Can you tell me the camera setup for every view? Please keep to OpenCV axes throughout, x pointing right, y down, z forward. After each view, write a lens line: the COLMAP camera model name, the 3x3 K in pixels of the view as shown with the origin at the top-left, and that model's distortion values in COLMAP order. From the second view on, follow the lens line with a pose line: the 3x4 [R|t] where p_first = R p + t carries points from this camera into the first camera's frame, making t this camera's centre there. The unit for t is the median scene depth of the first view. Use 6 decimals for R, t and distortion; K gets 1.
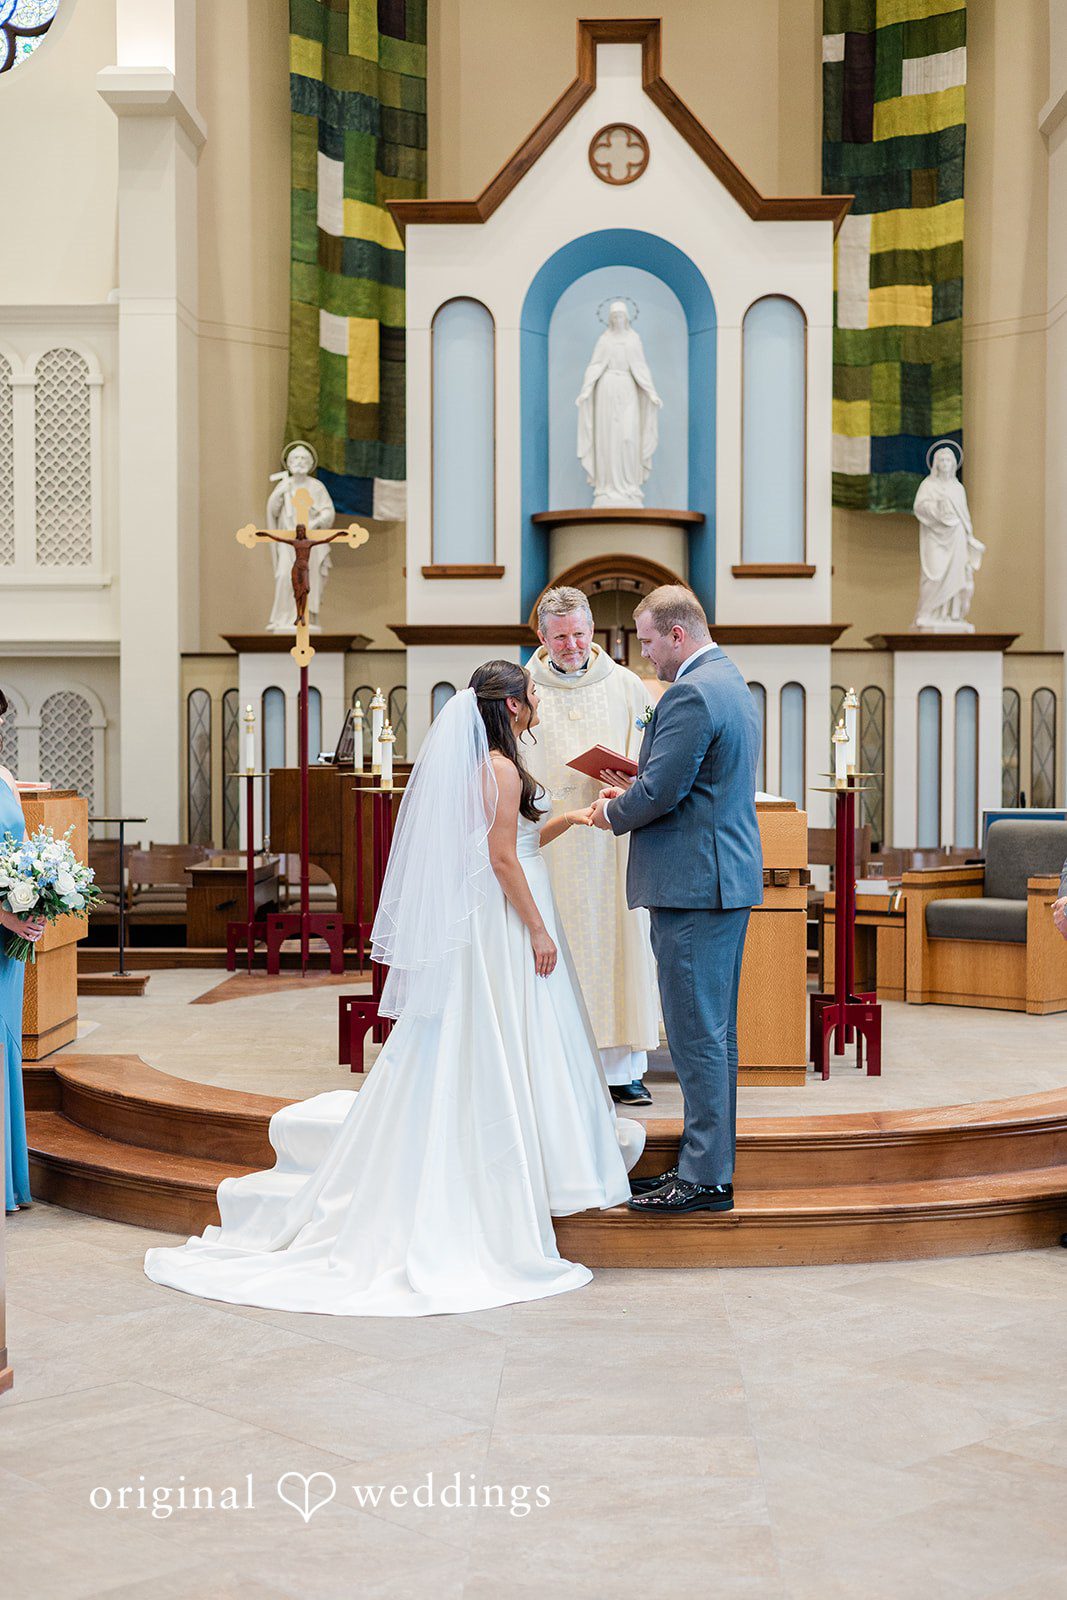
lens RADIAL K [[2655.7, 0, 504.0], [0, 2655.7, 863.5], [0, 0, 1]] dist [-0.014436, 0.033921]
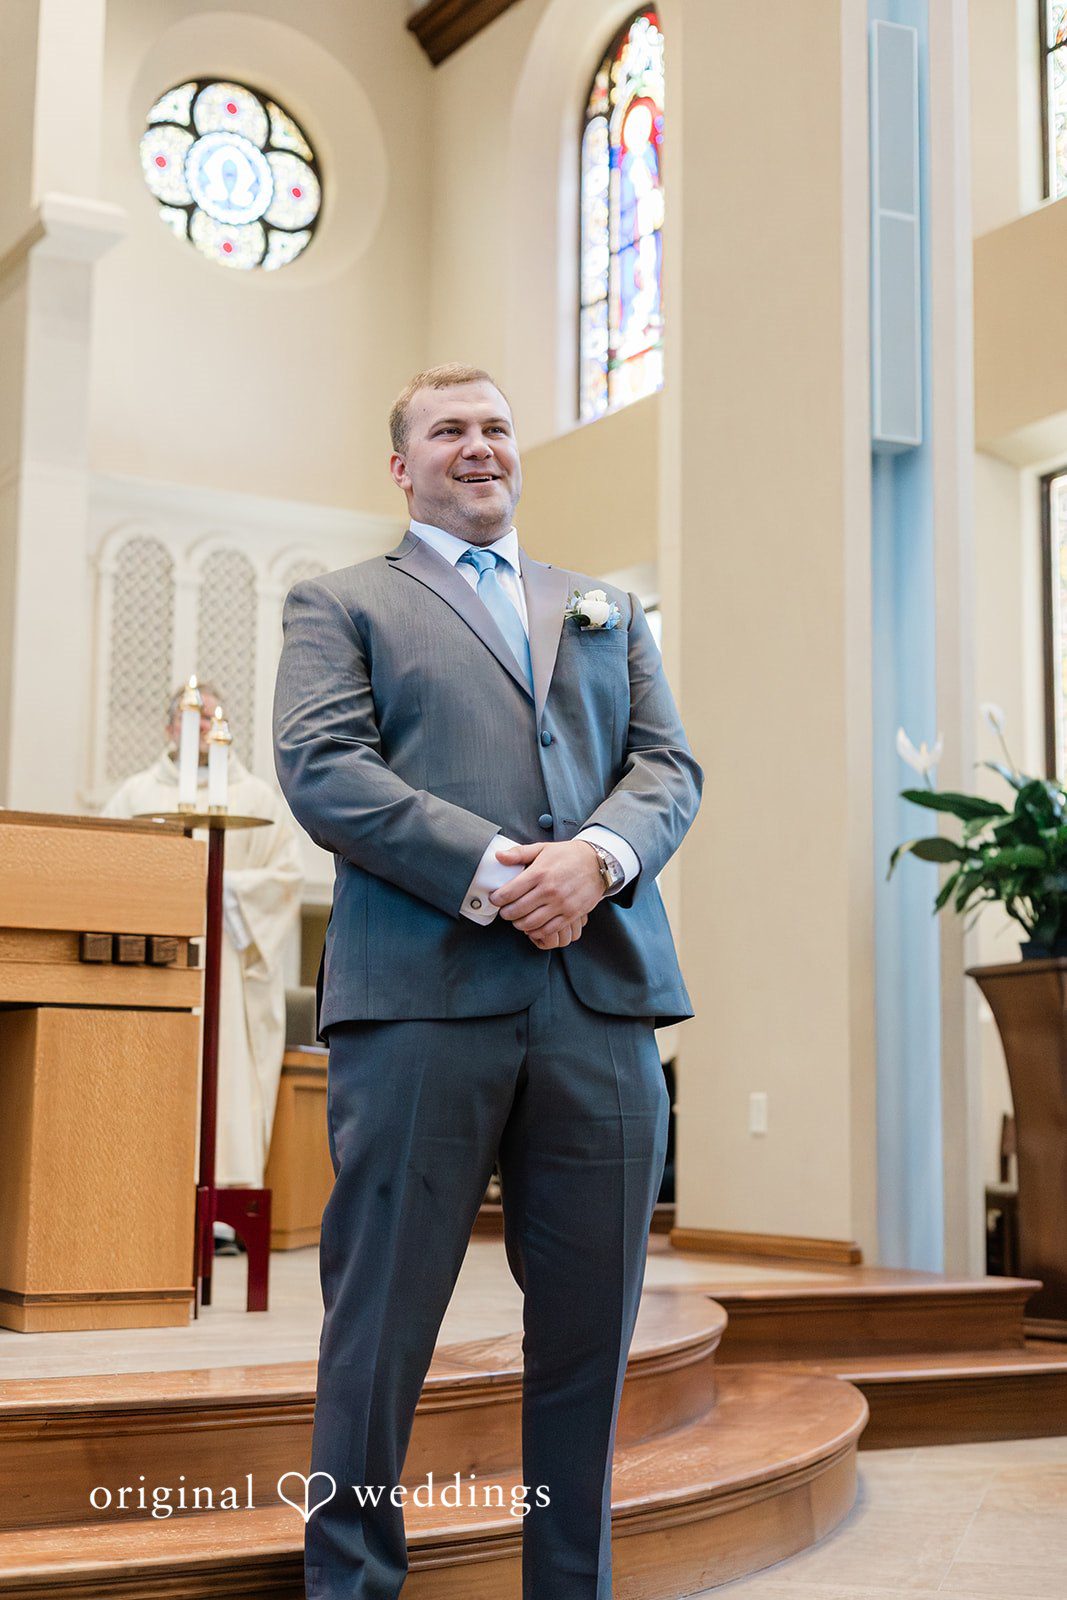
lens RADIAL K [[2480.2, 0, 533.5], [0, 2480.2, 800.0], [0, 0, 1]] dist [-0.009089, 0.096993]
pose [[0.850256, 0.078329, 0.520508, -0.106573], [0.015149, 0.984814, -0.172948, 0.066127], [-0.526151, 0.154936, 0.836158, 0.506370]]
